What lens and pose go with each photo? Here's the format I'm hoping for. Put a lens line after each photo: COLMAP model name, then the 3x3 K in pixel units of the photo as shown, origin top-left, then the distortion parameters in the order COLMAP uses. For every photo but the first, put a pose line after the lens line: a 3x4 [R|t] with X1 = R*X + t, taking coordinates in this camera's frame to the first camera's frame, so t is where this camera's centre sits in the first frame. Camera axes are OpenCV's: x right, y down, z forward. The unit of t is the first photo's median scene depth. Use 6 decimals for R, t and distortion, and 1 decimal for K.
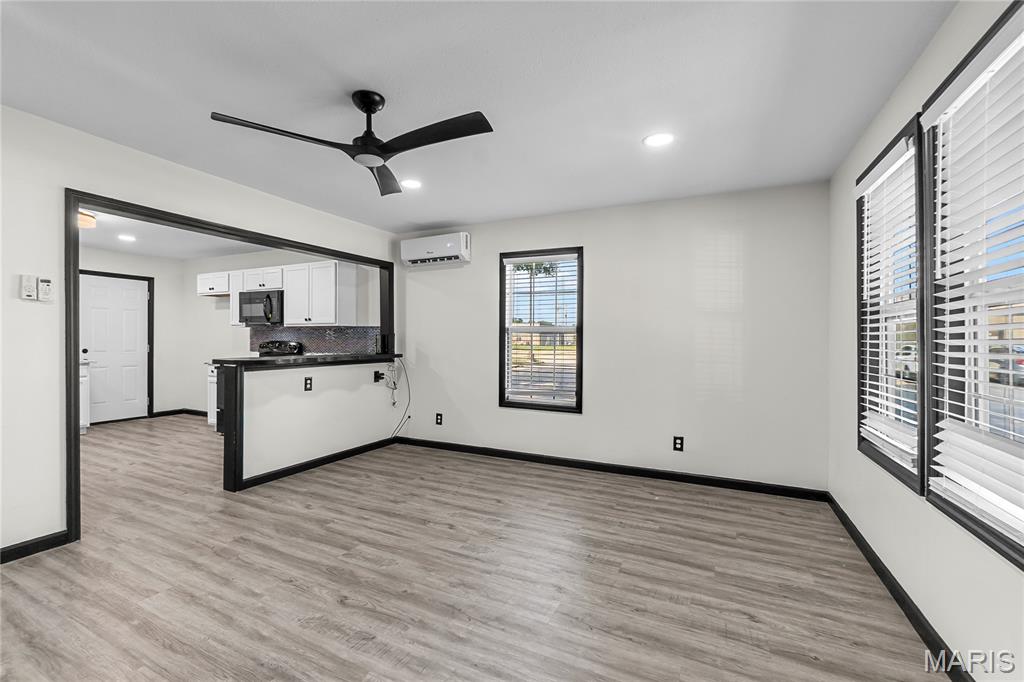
lens RADIAL K [[445.7, 0, 505.9], [0, 445.7, 341.7], [0, 0, 1]] dist [-0.010594, 0.000249]
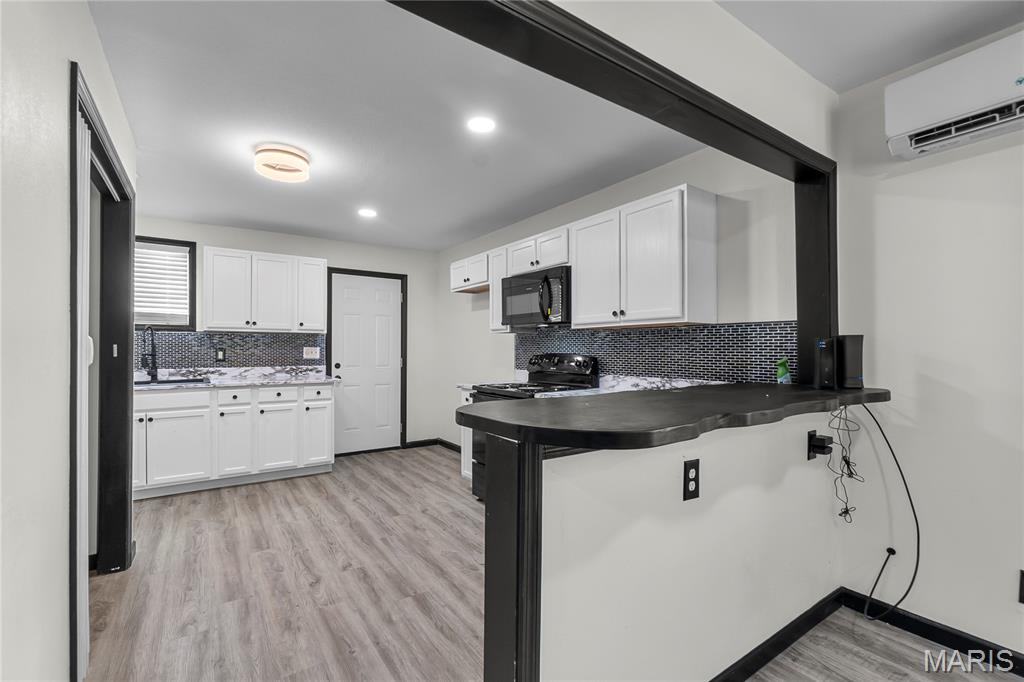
lens RADIAL K [[445.7, 0, 510.6], [0, 445.7, 343.3], [0, 0, 1]] dist [-0.010594, 0.000249]
pose [[0.878583, -0.011142, -0.477460, -0.284348], [0.001046, 0.999770, -0.021406, -0.003124], [0.477589, 0.018308, 0.878393, 0.442908]]
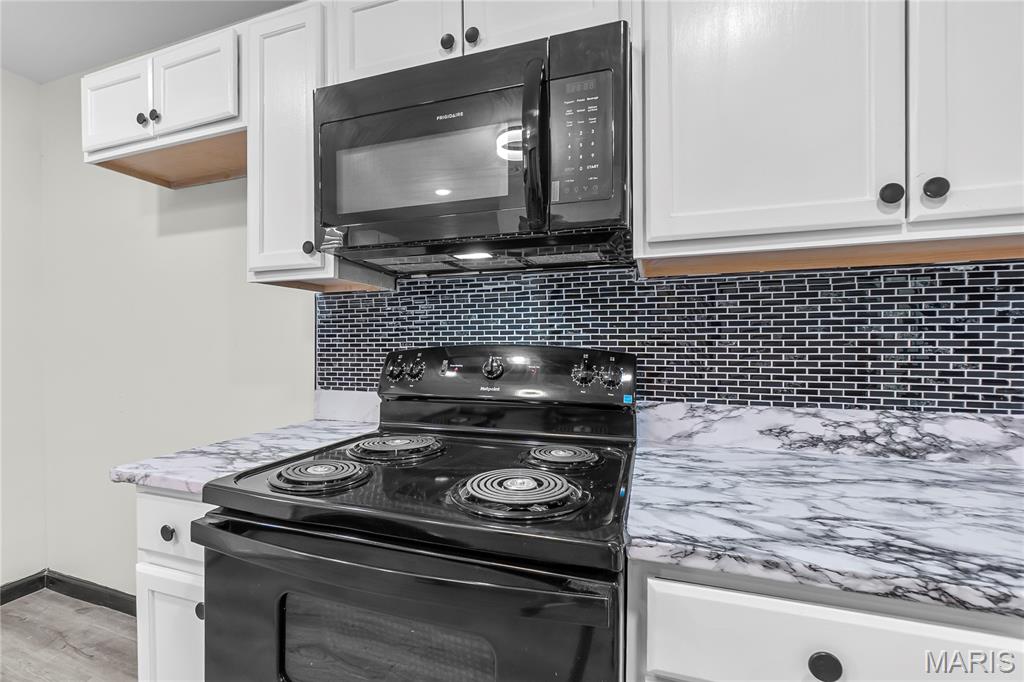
lens RADIAL K [[445.7, 0, 503.5], [0, 445.7, 350.4], [0, 0, 1]] dist [-0.010594, 0.000249]
pose [[0.993187, -0.006574, 0.116342, -0.550918], [0.005899, 0.999964, 0.006138, -0.000749], [-0.116378, -0.005410, 0.993190, 0.813823]]
